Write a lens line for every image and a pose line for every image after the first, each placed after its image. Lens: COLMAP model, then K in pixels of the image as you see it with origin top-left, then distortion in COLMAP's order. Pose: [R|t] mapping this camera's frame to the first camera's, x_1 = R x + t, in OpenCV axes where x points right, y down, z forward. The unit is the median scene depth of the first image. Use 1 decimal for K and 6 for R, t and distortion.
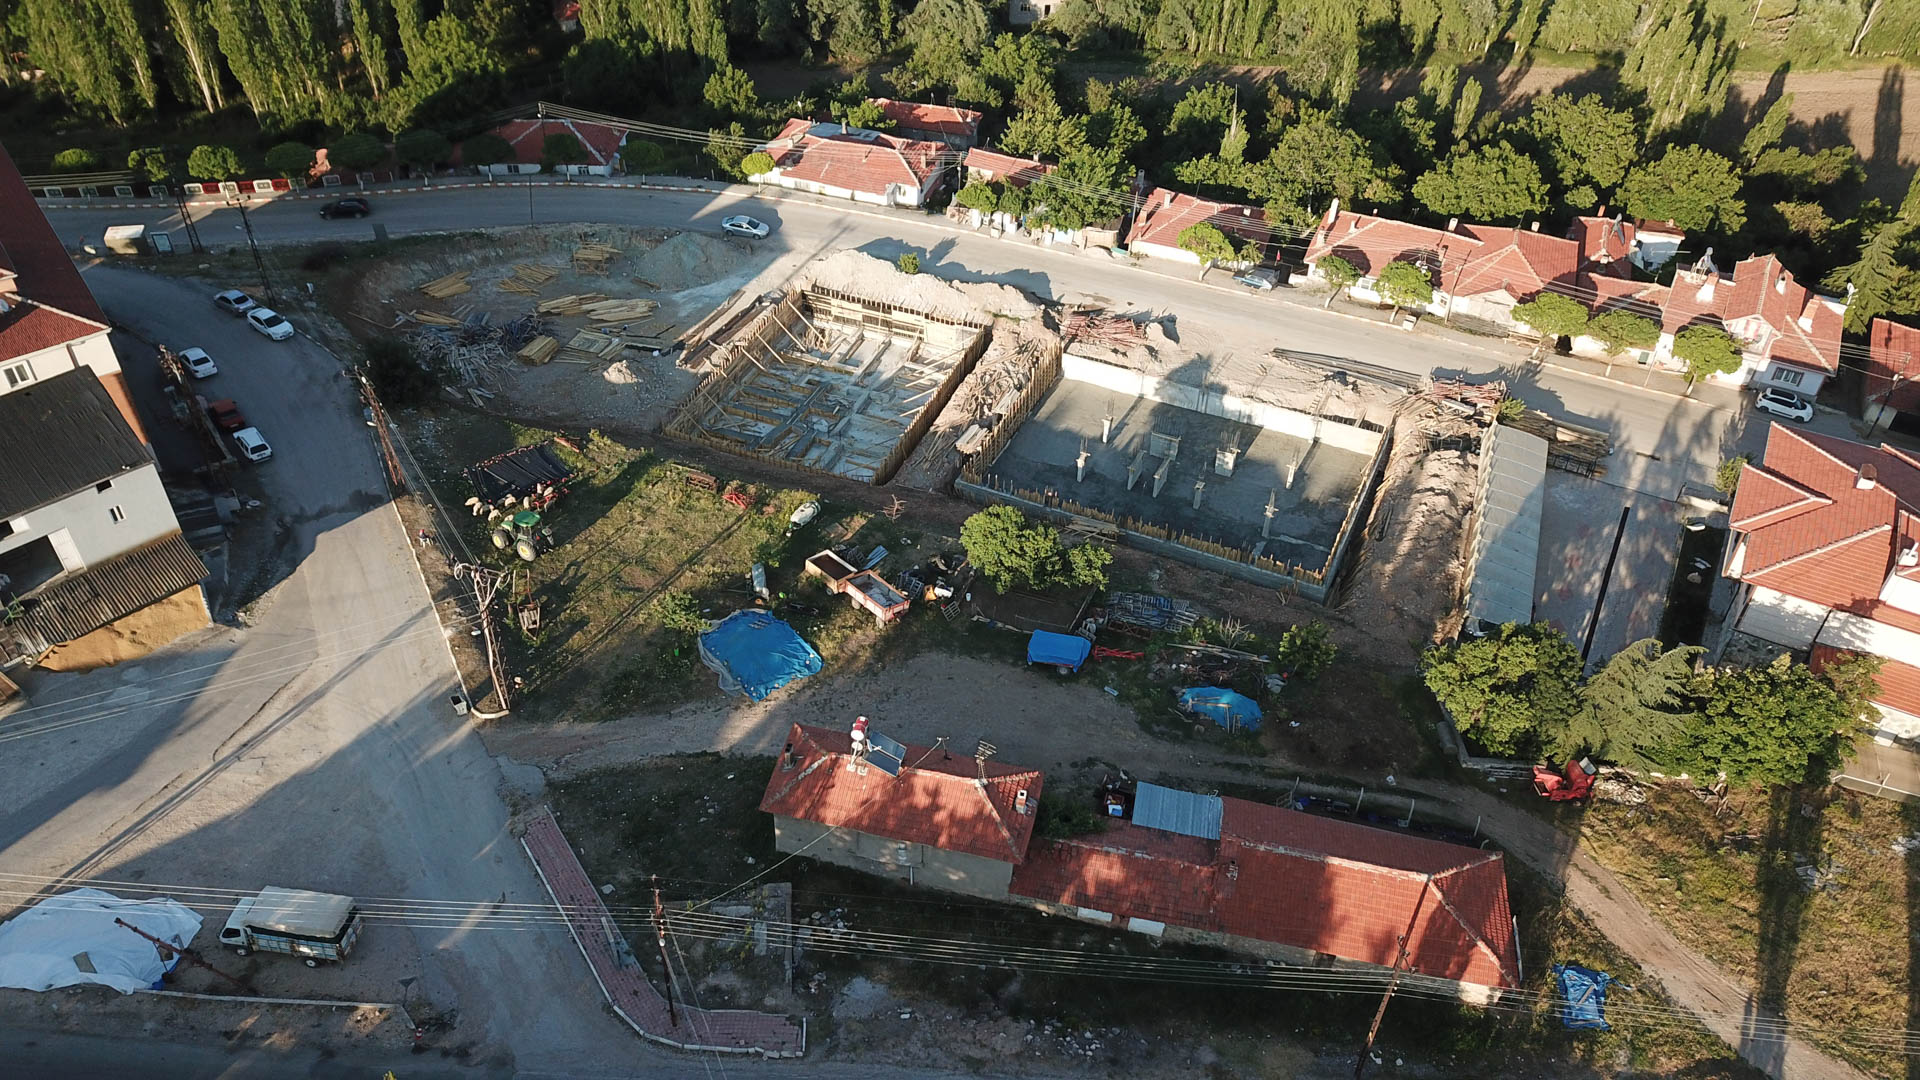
lens RADIAL K [[1539.4, 0, 963.0], [0, 1539.4, 481.8], [0, 0, 1]] dist [0.075697, -0.123331]
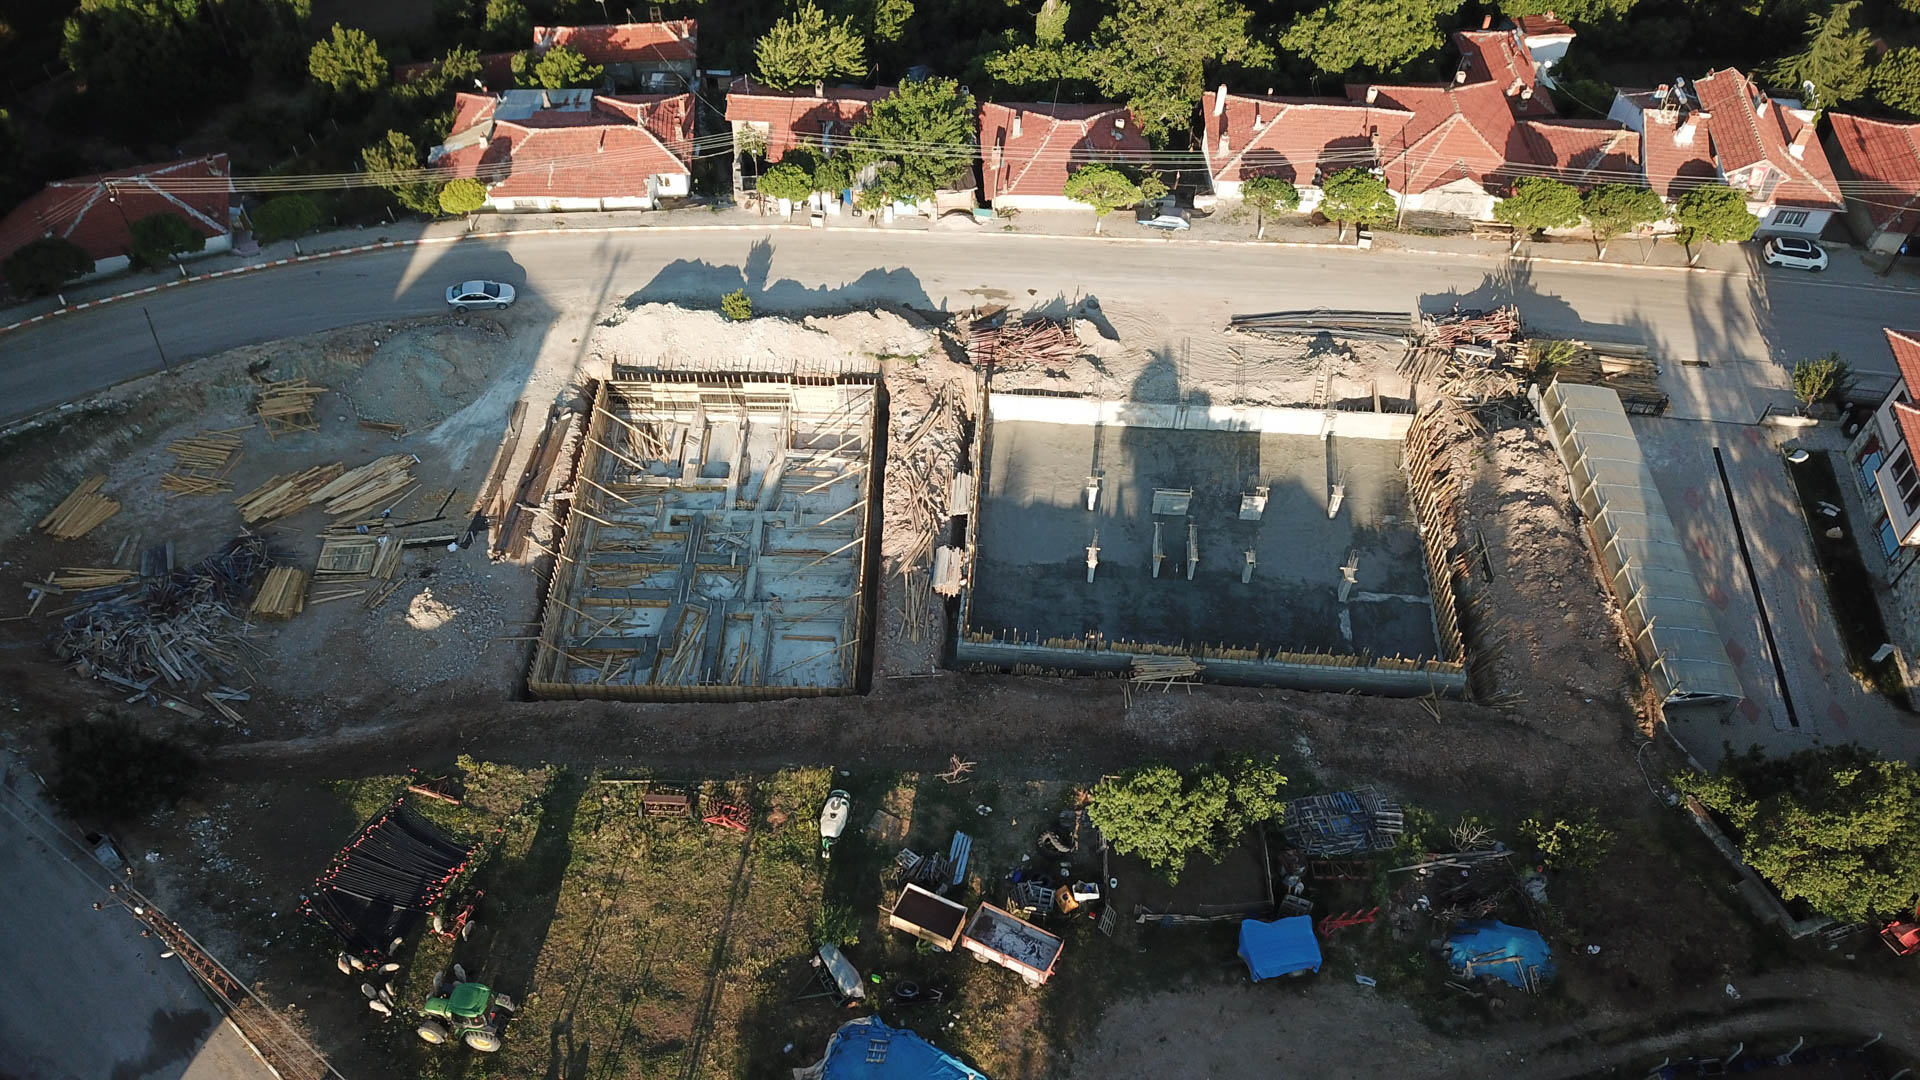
lens RADIAL K [[1539.4, 0, 963.0], [0, 1539.4, 481.8], [0, 0, 1]] dist [0.075697, -0.123331]
pose [[0.932902, -0.275055, 0.232462, -0.136286], [0.223508, 0.948344, 0.225138, -0.215301], [-0.282379, -0.158074, 0.946190, 0.269856]]
